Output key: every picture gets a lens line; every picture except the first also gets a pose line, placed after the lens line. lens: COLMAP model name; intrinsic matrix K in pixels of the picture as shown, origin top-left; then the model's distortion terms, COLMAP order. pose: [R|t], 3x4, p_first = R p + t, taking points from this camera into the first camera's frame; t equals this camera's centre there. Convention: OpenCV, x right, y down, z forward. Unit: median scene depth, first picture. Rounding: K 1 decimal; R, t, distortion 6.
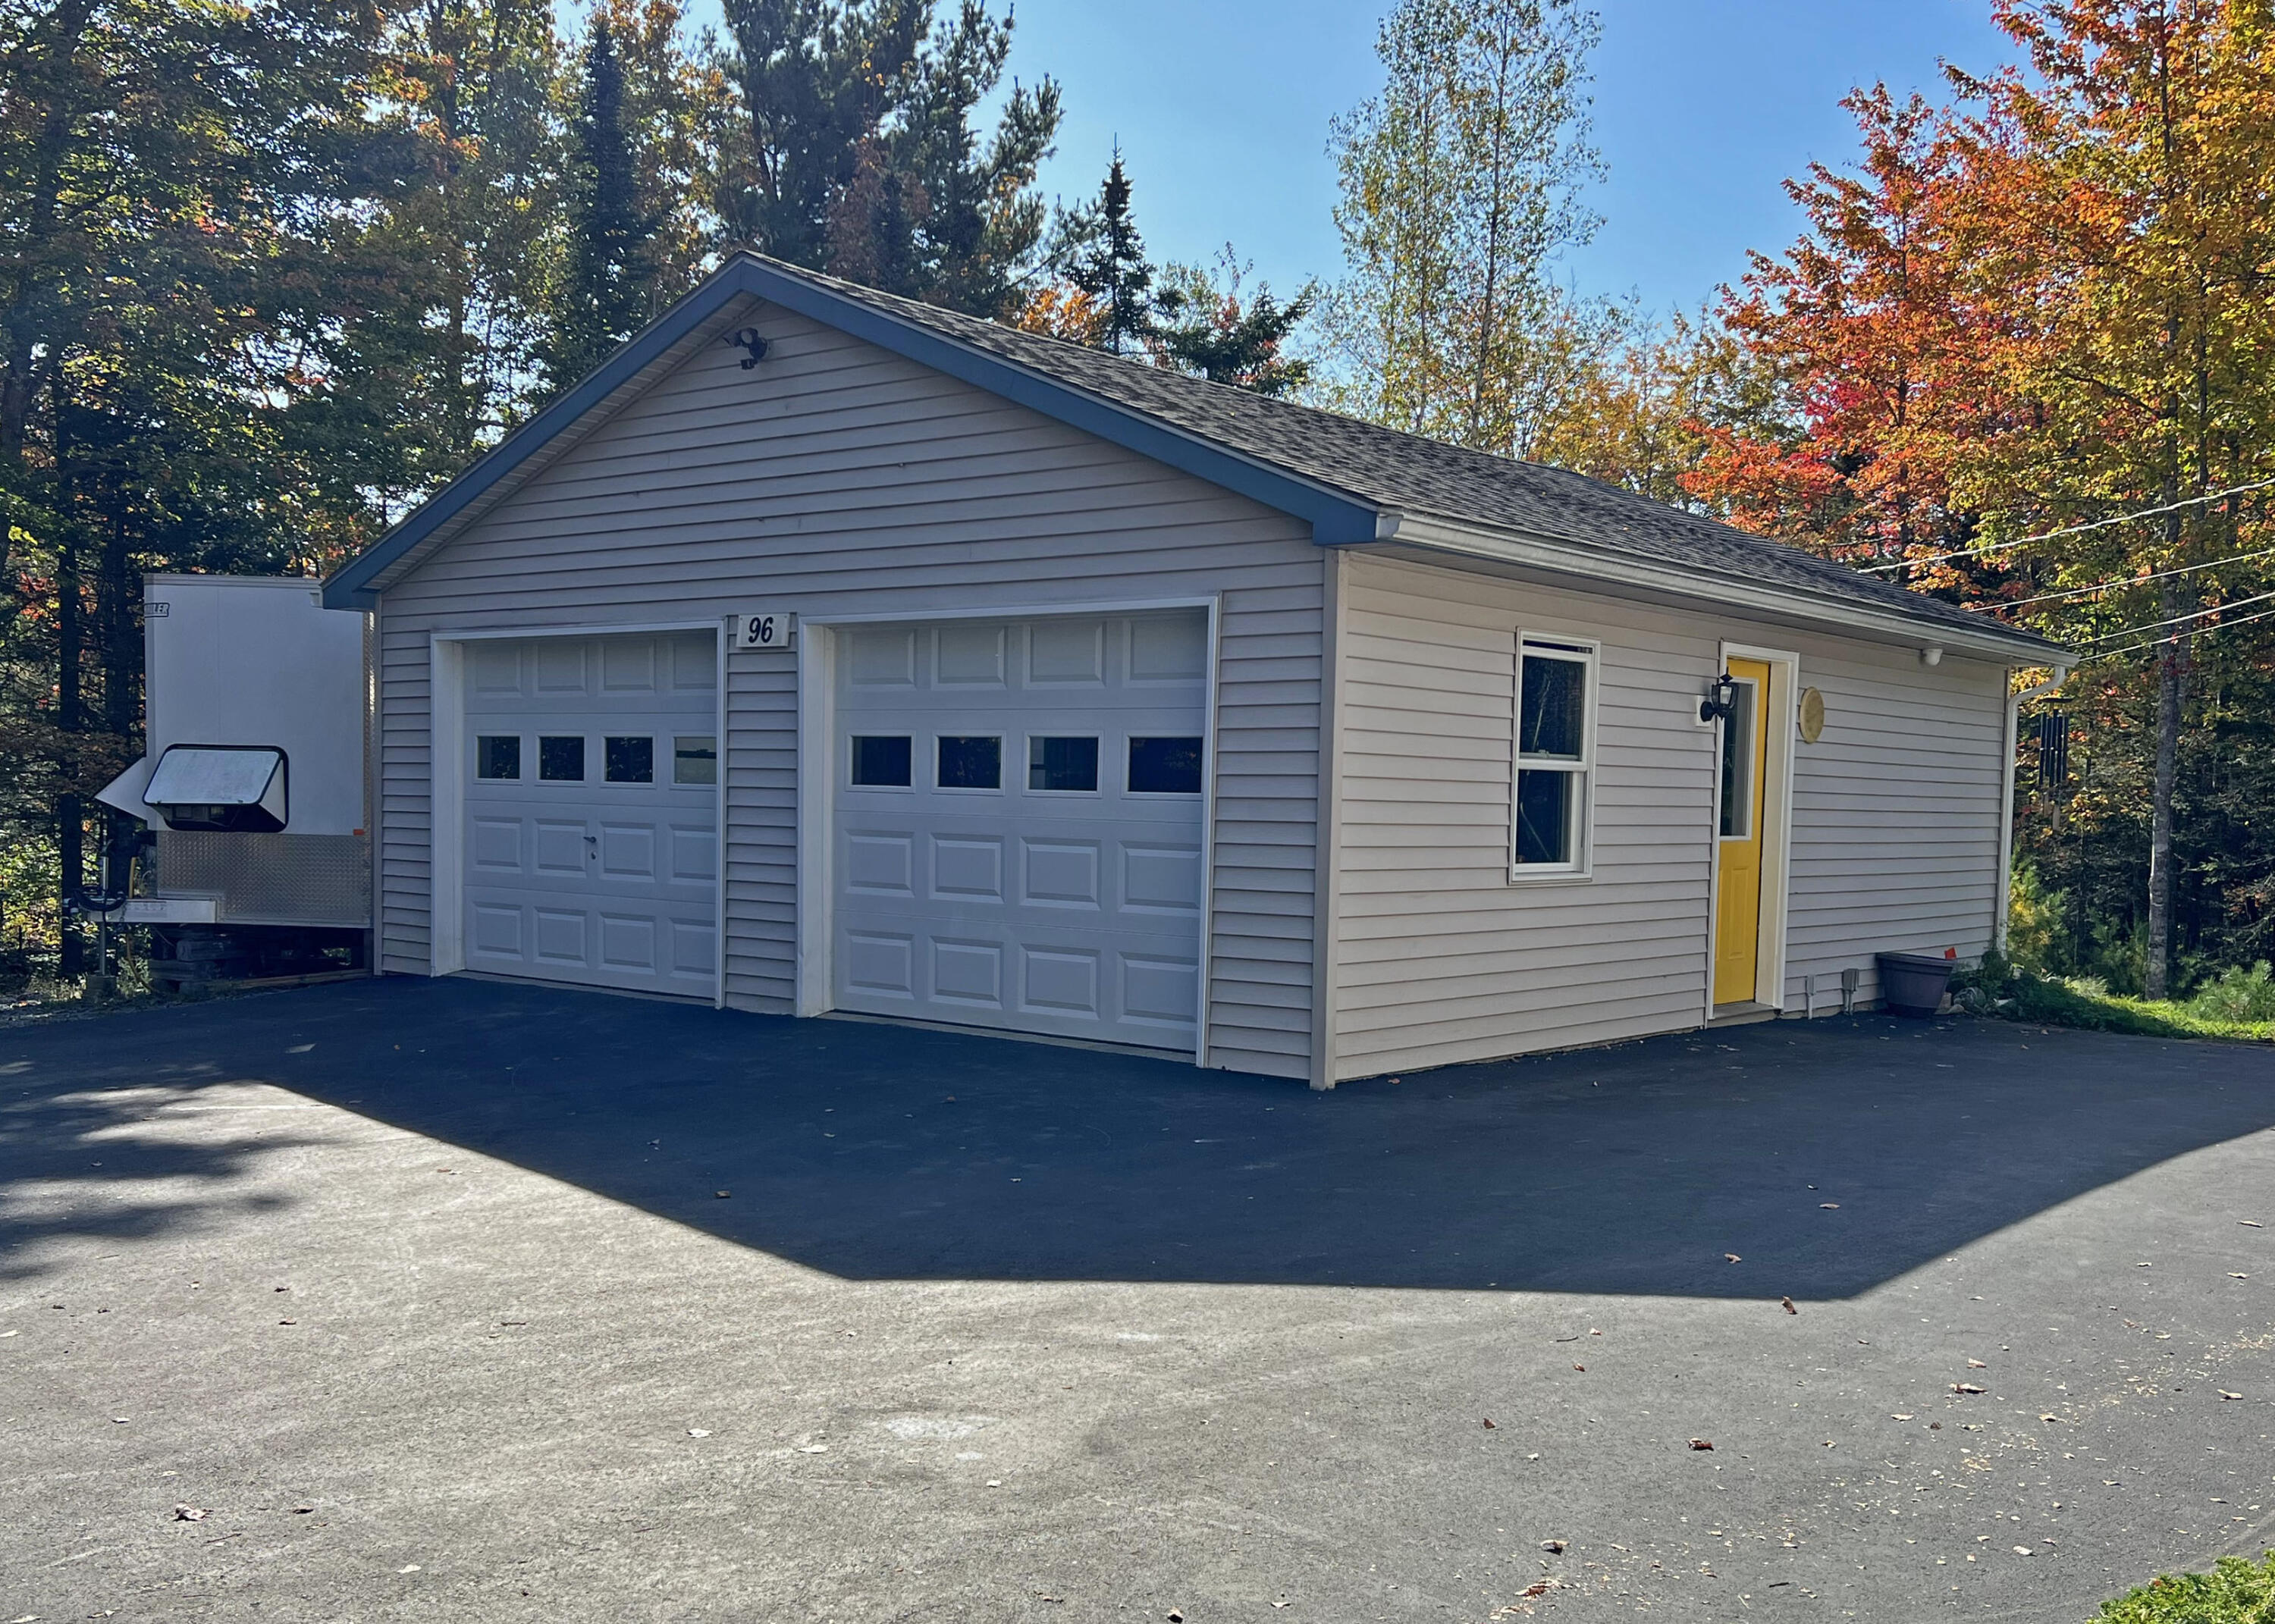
lens RADIAL K [[2228.5, 0, 1148.0], [0, 2228.5, 820.6], [0, 0, 1]] dist [0.103483, 0.000000]
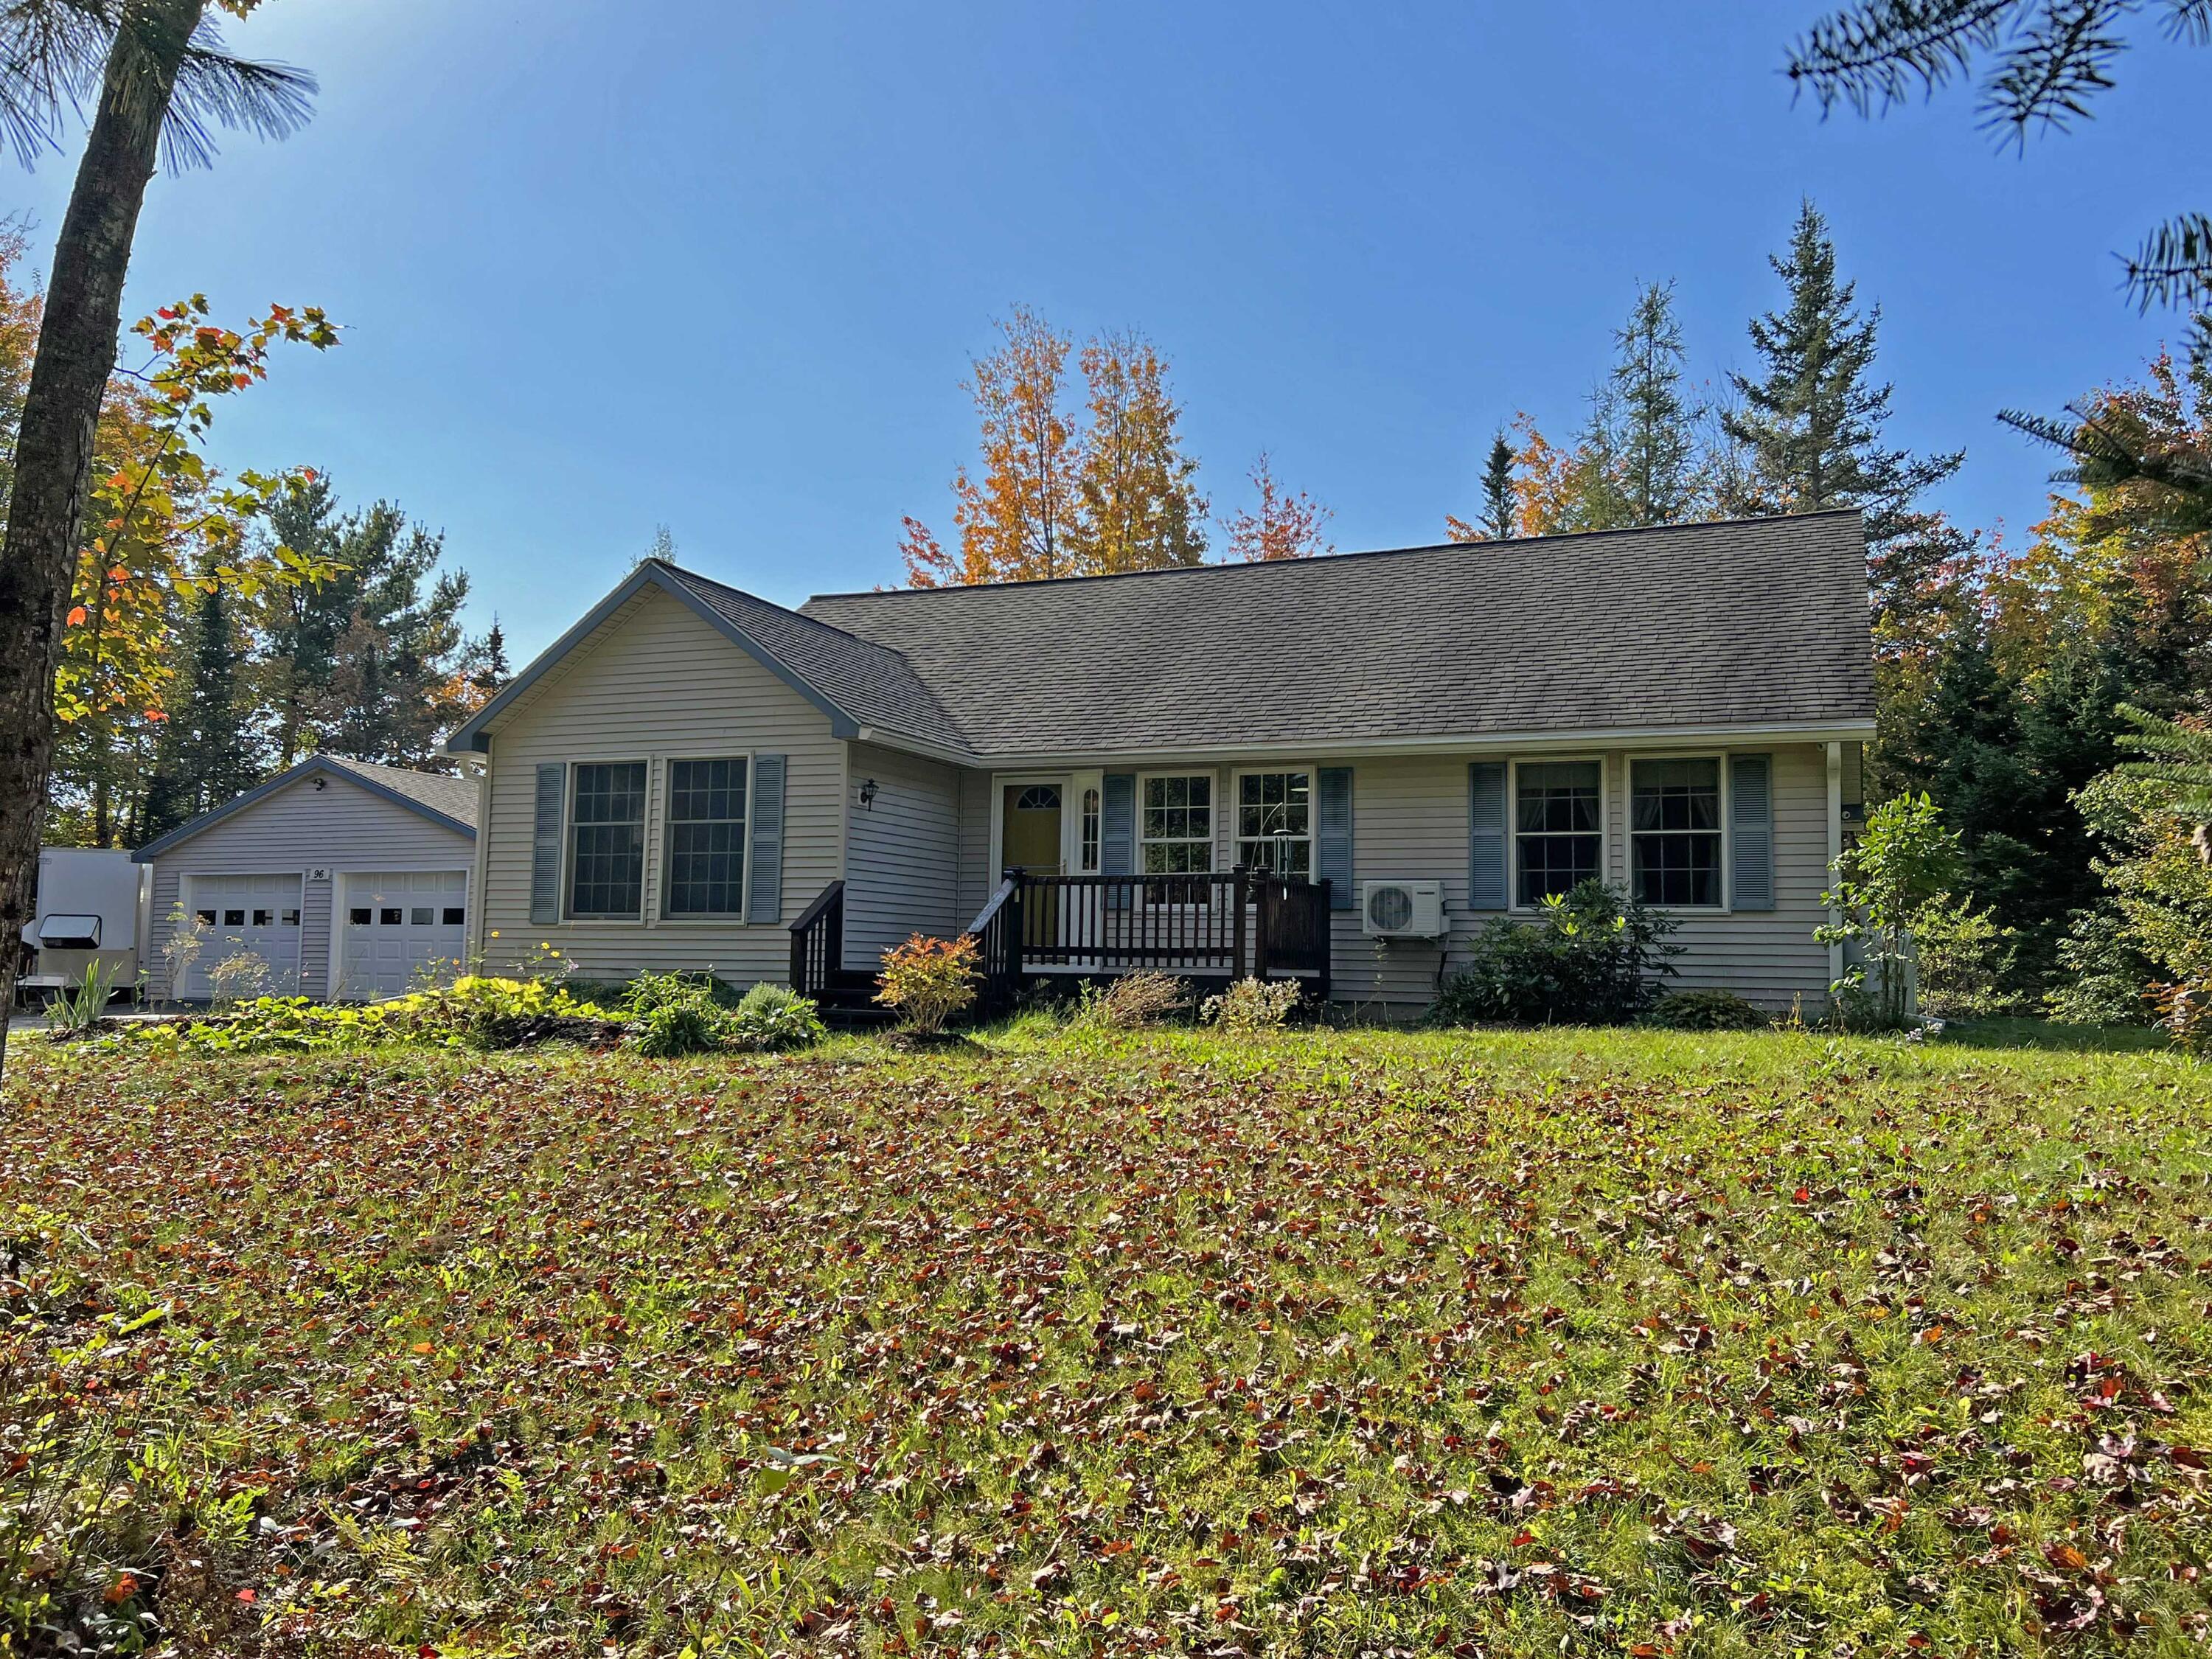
lens RADIAL K [[1728.4, 0, 1112.5], [0, 1728.4, 816.0], [0, 0, 1]] dist [0.059070, -0.006824]
pose [[0.956633, 0.019720, 0.290627, 0.061855], [0.009996, 0.994896, -0.100410, 0.031923], [-0.291124, 0.098961, 0.951553, -0.586546]]
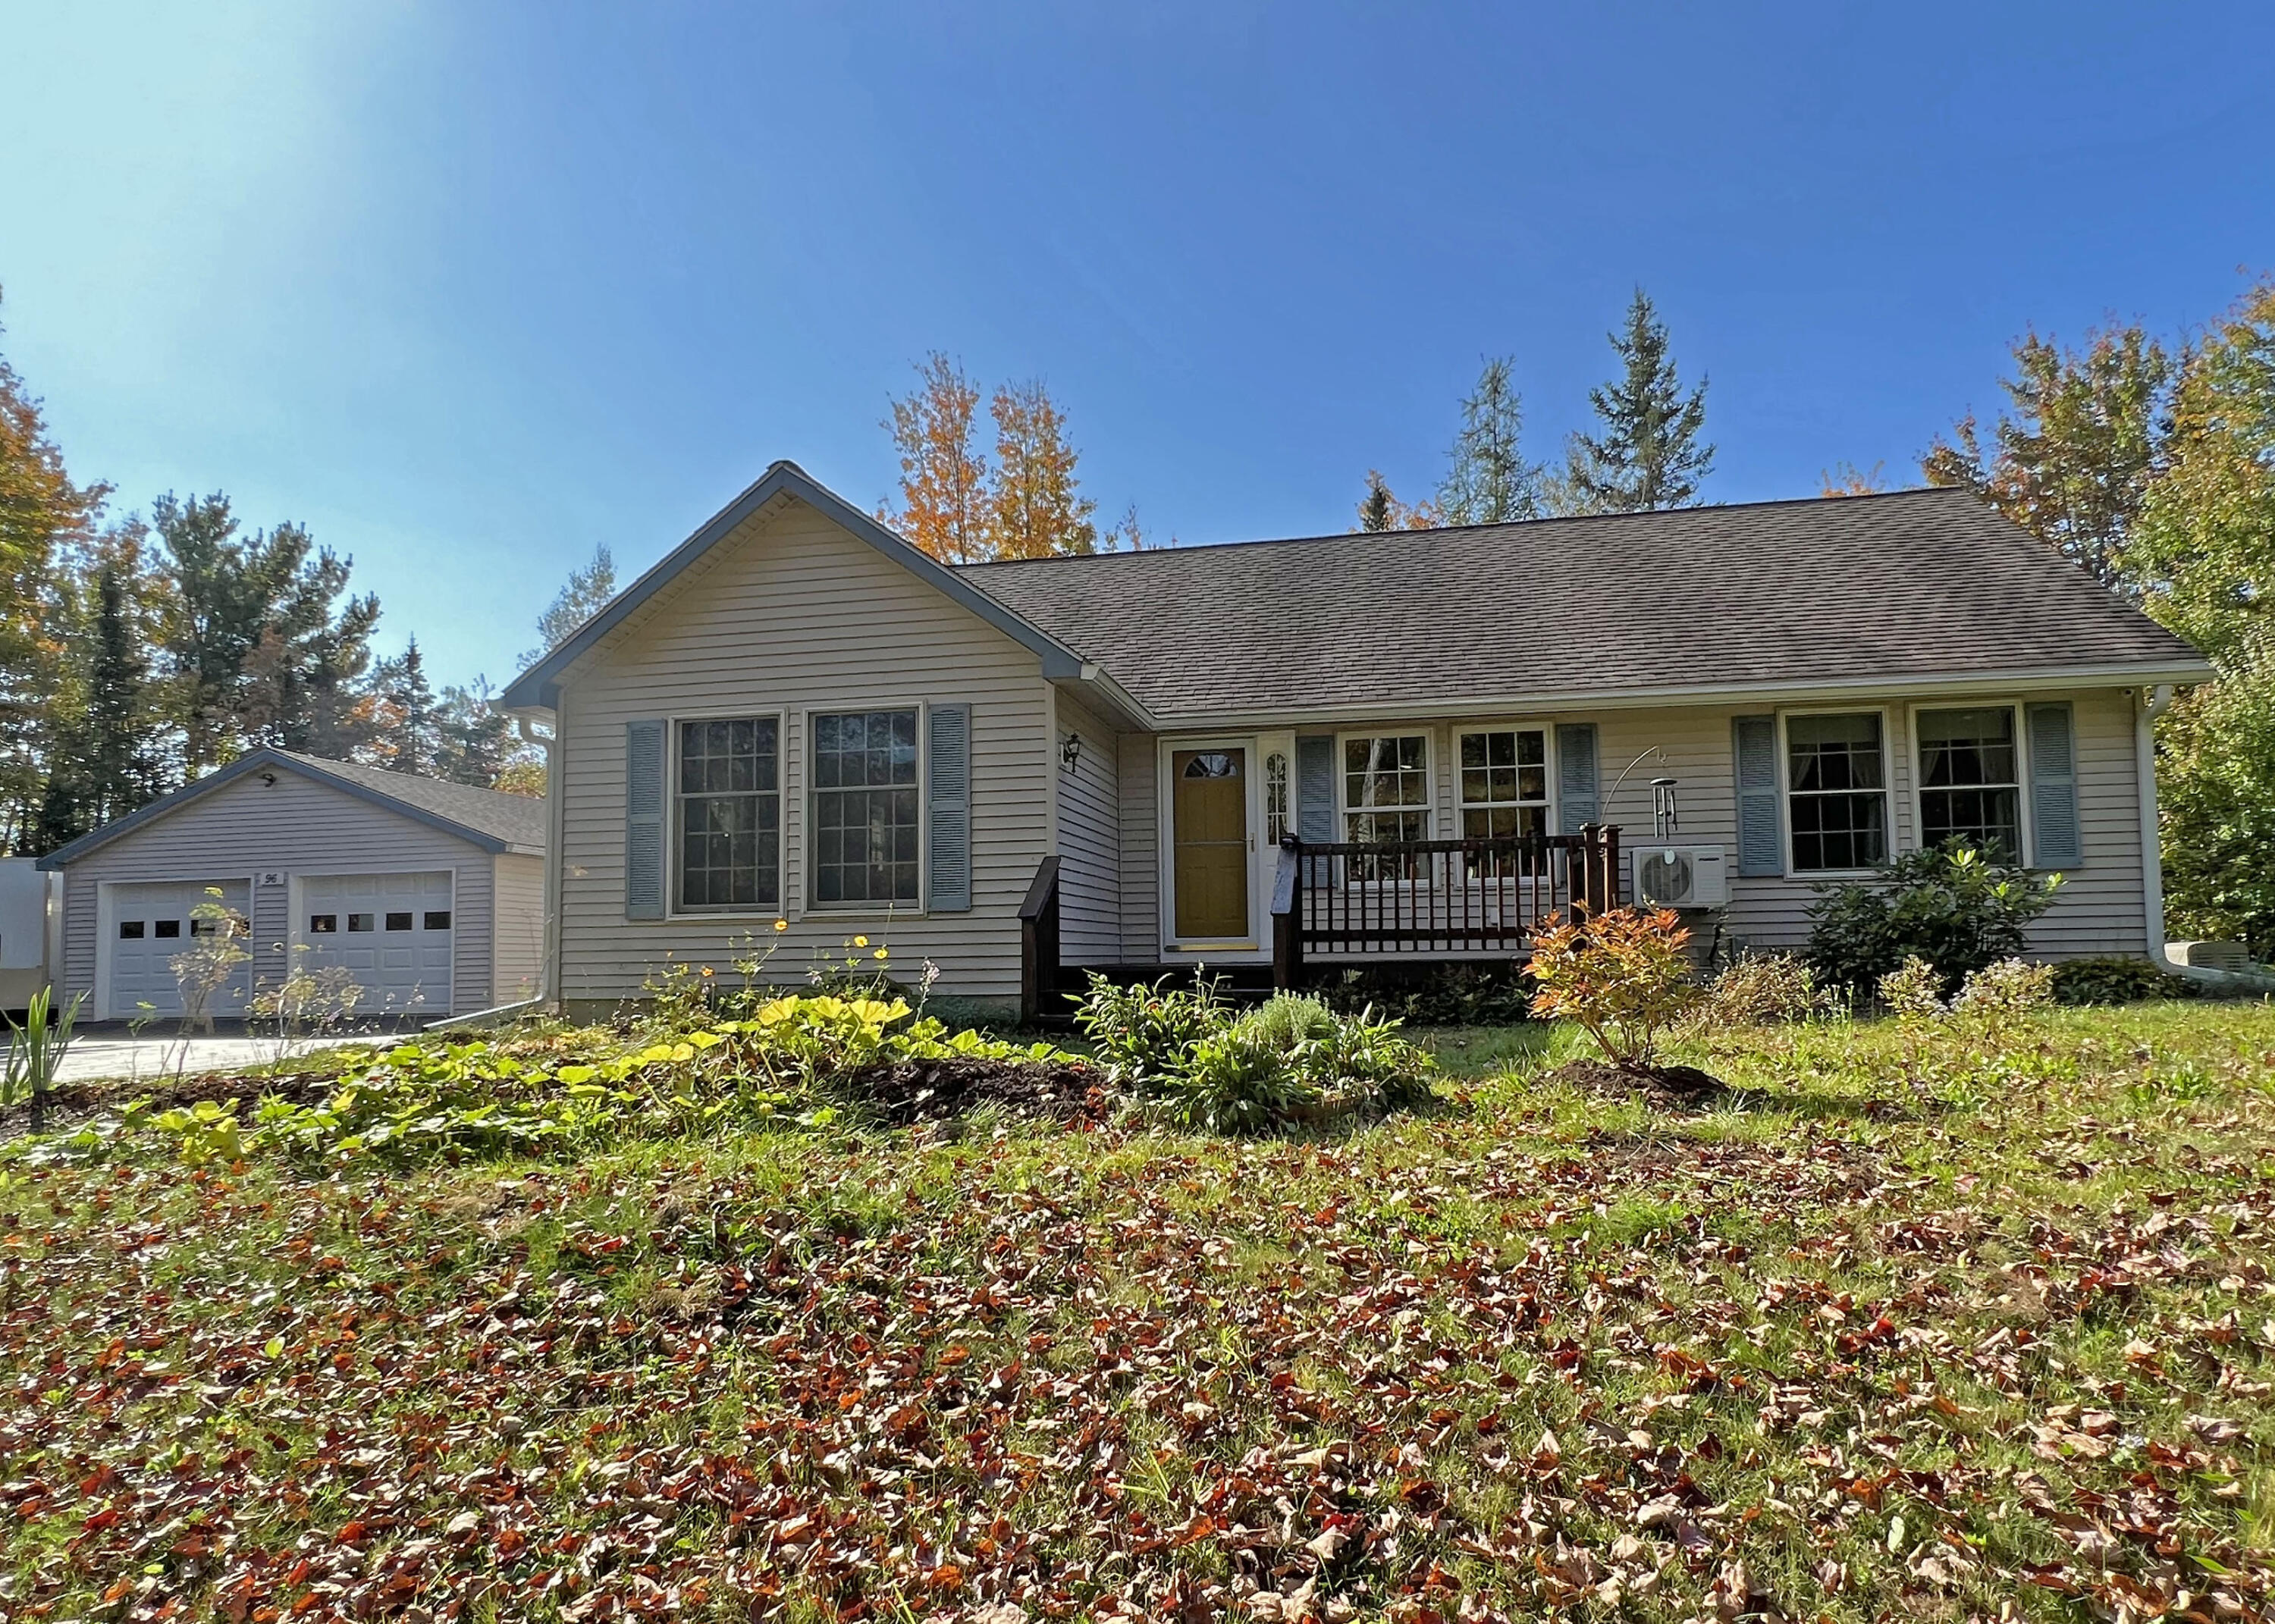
lens RADIAL K [[1325.5, 0, 1154.1], [0, 1325.5, 876.8], [0, 0, 1]] dist [0.001052, 0.008939]
pose [[0.879030, -0.007012, 0.476715, 0.001551], [0.043467, 0.996906, -0.065487, 0.025214], [-0.474781, 0.078286, 0.876615, -0.355399]]
